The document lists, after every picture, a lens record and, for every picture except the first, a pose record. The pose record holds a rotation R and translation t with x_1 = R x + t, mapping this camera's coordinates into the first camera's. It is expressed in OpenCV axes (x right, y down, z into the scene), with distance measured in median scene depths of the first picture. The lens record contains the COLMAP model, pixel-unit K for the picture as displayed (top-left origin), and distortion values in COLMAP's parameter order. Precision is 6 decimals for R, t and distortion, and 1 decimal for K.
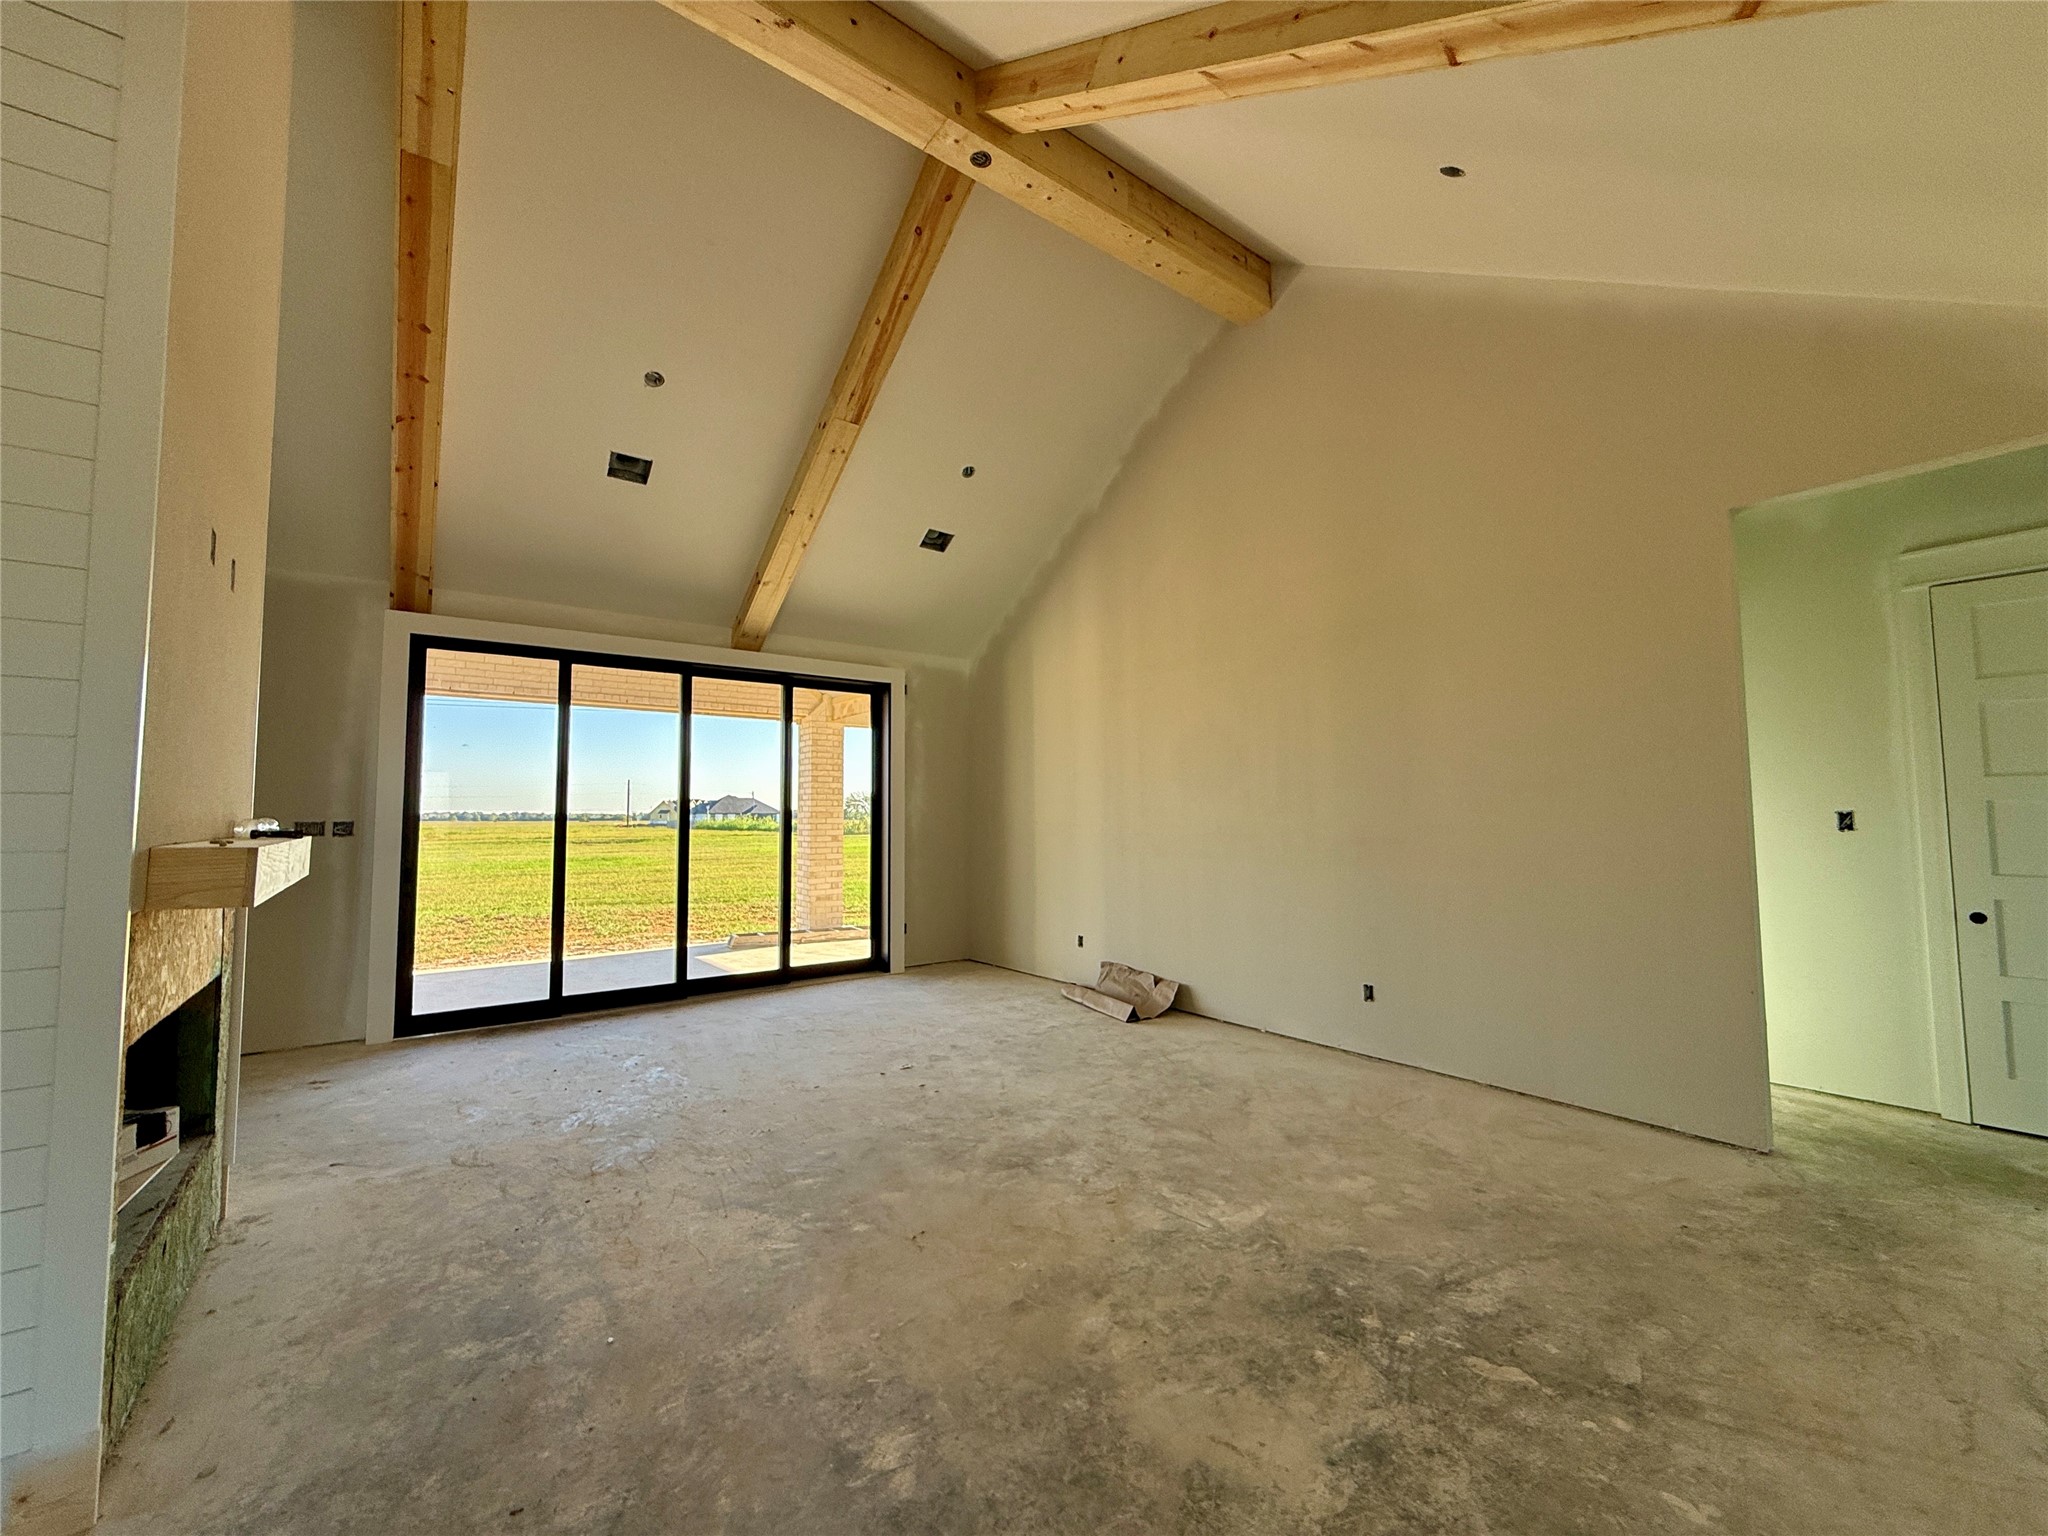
lens RADIAL K [[817.4, 0, 1021.1], [0, 817.4, 764.4], [0, 0, 1]] dist [0.000473, 0.000032]
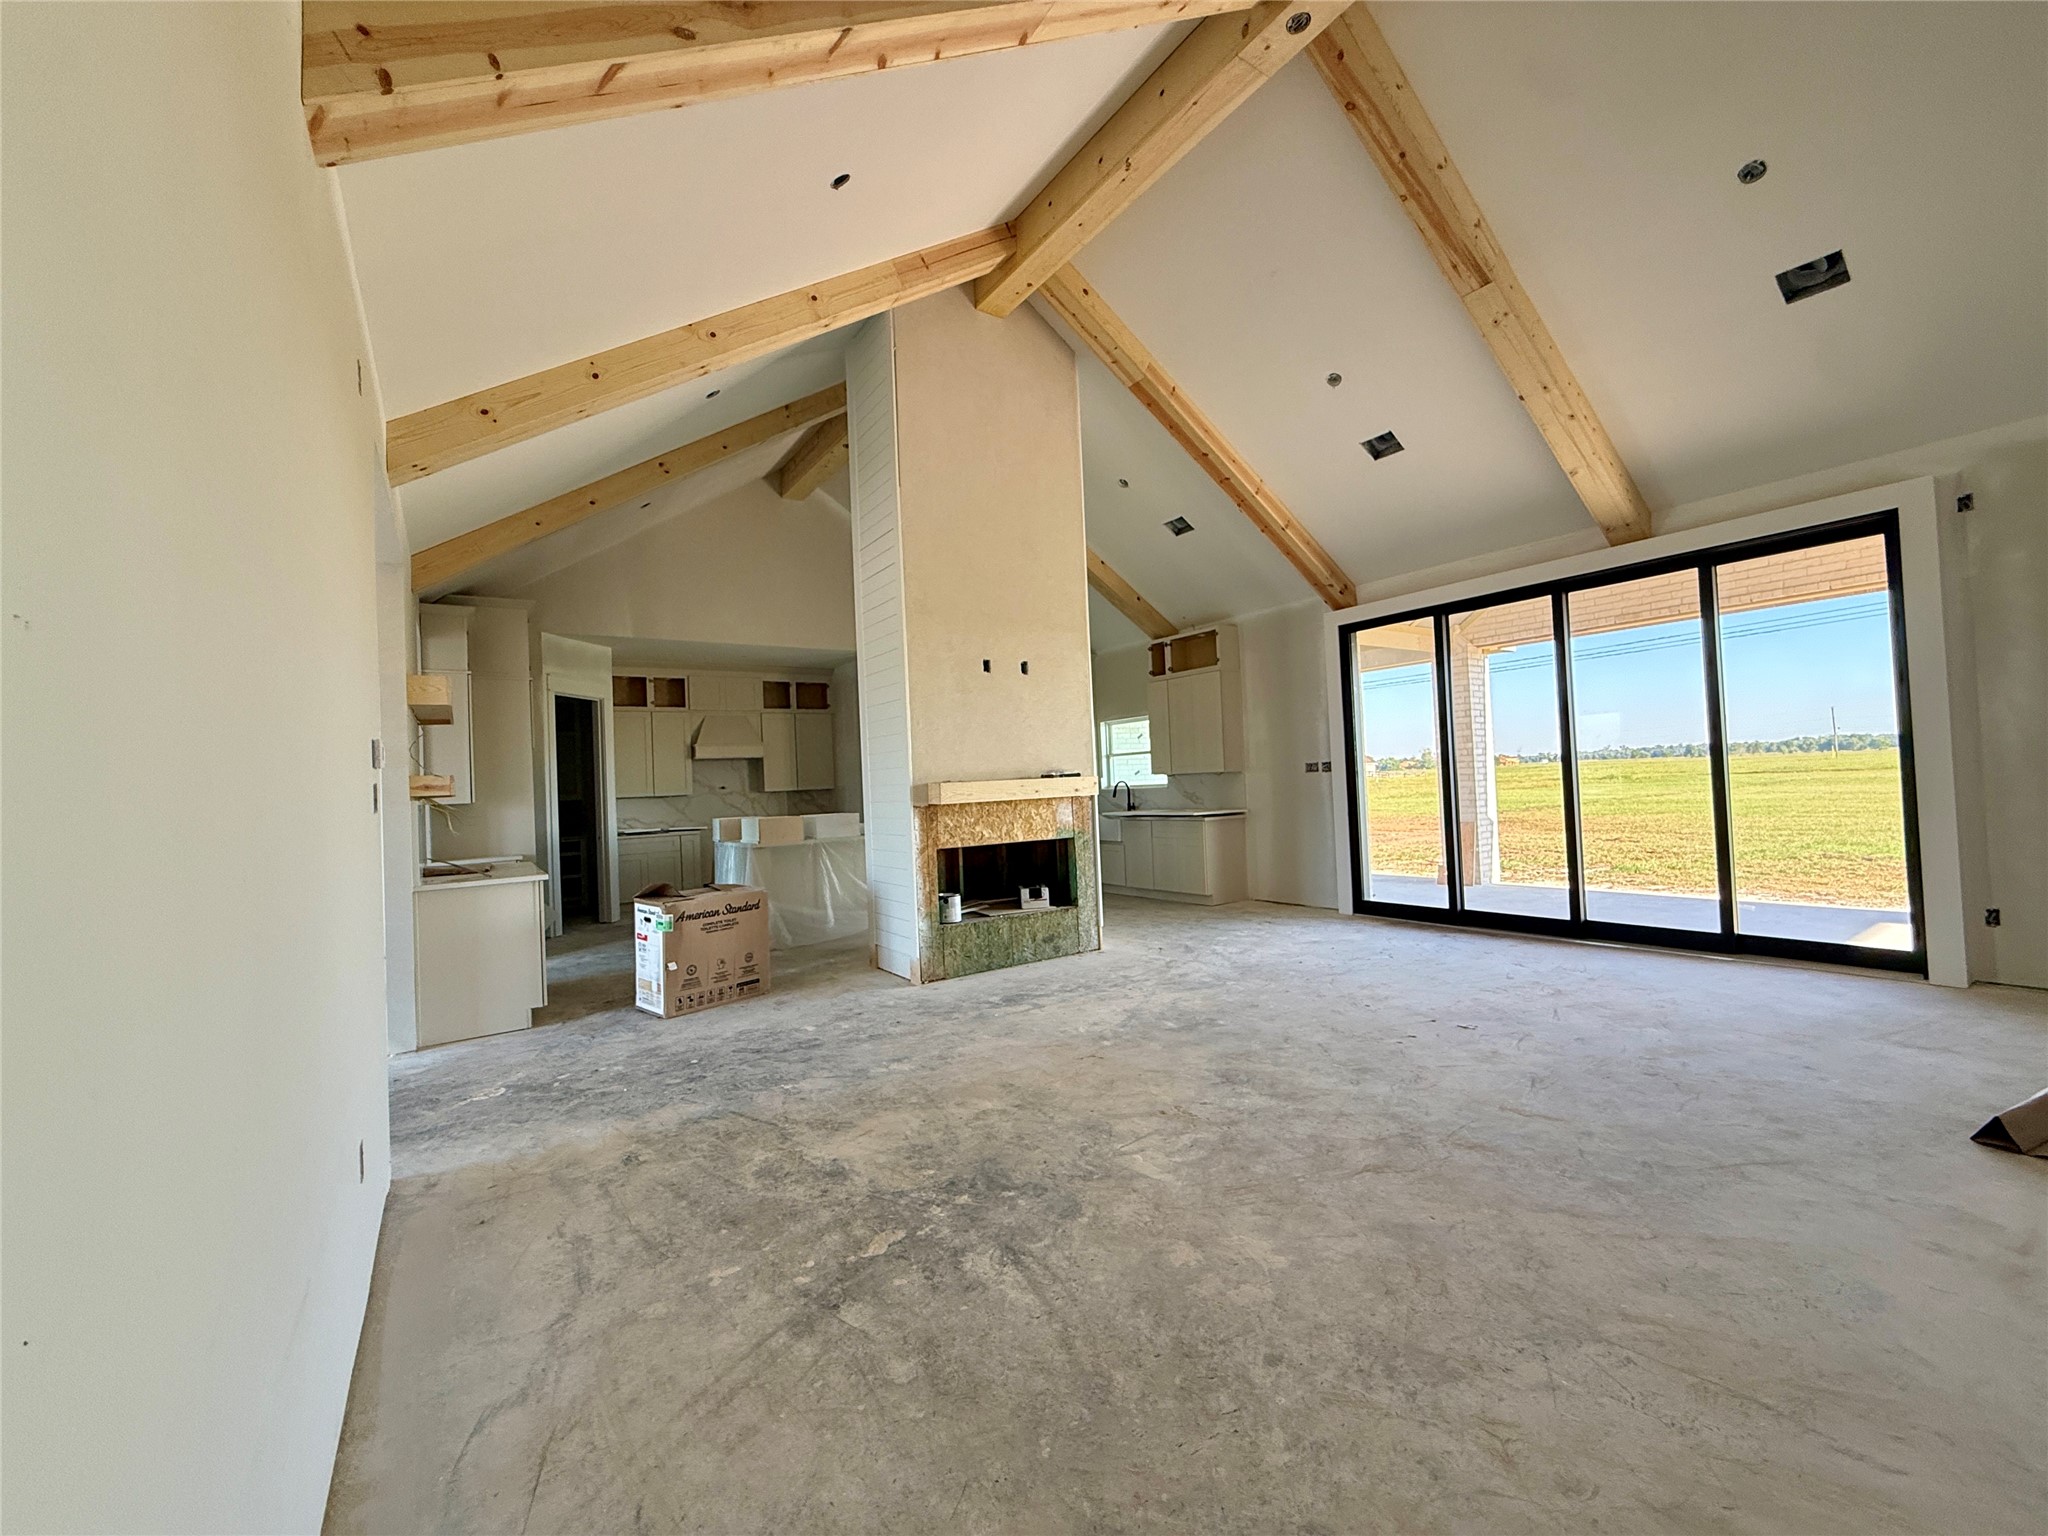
lens RADIAL K [[817.4, 0, 1022.0], [0, 817.4, 765.0], [0, 0, 1]] dist [0.000473, 0.000032]
pose [[-0.045795, -0.016110, -0.998821, 1.103414], [0.107766, 0.993955, -0.020972, 0.076643], [0.993121, -0.108600, -0.043782, 0.838152]]
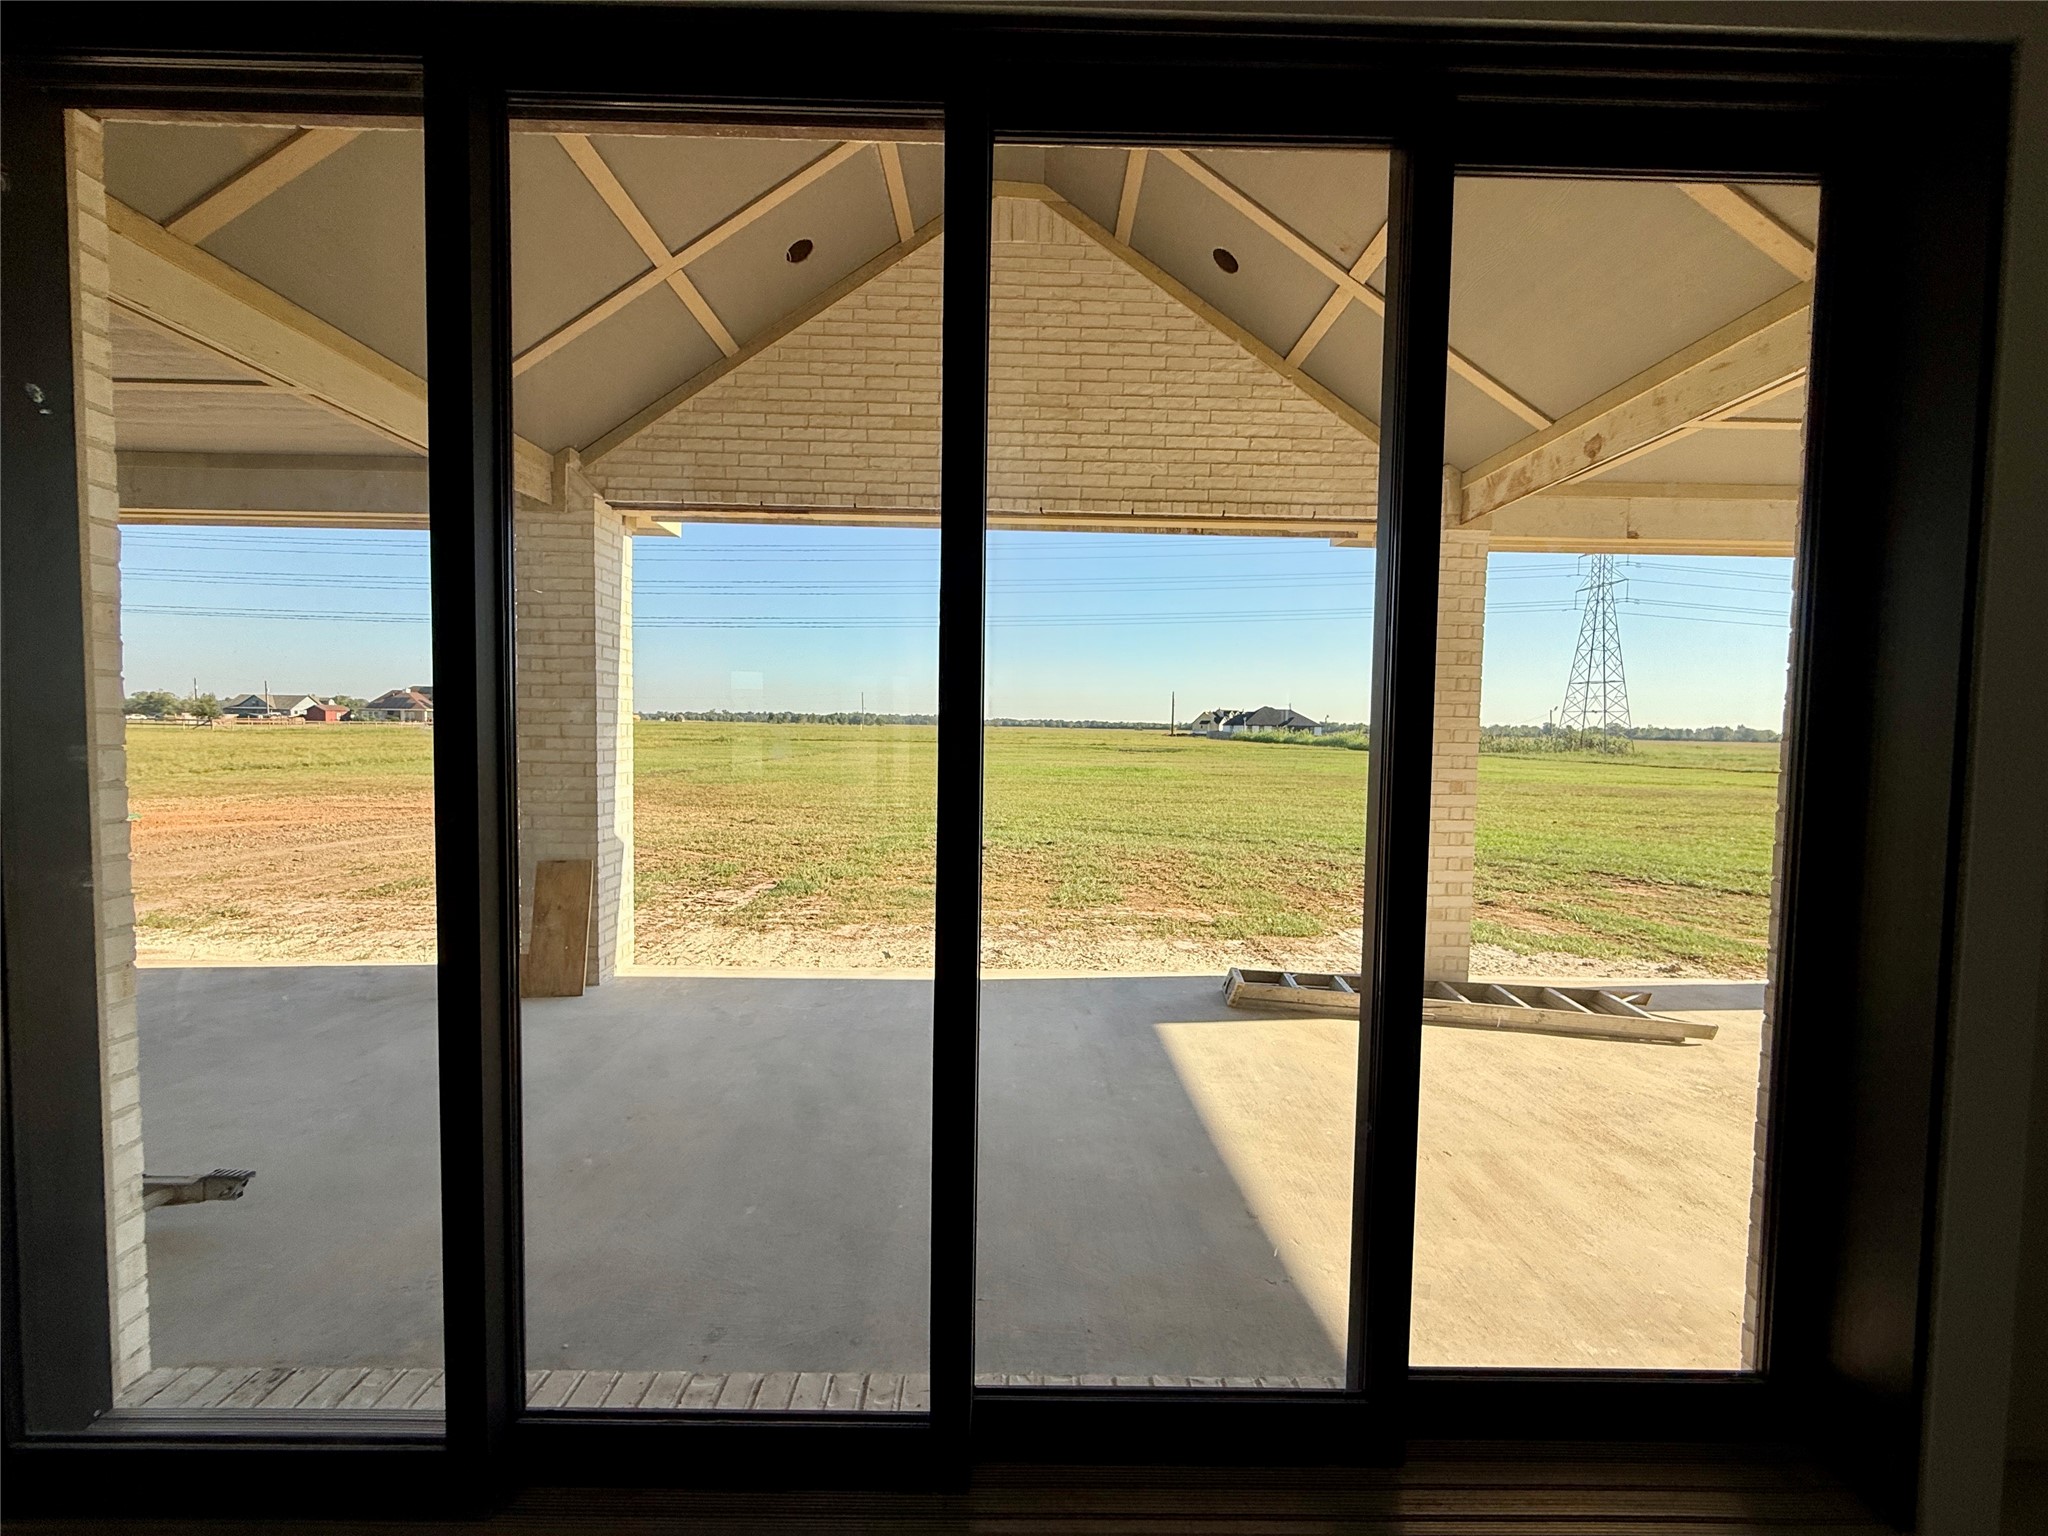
lens RADIAL K [[817.4, 0, 1024.5], [0, 817.4, 761.8], [0, 0, 1]] dist [0.000473, 0.000032]
pose [[0.807601, 0.045501, -0.587971, -0.517456], [0.015910, 0.994975, 0.098851, 0.090986], [0.589514, -0.089187, 0.802819, 1.647433]]
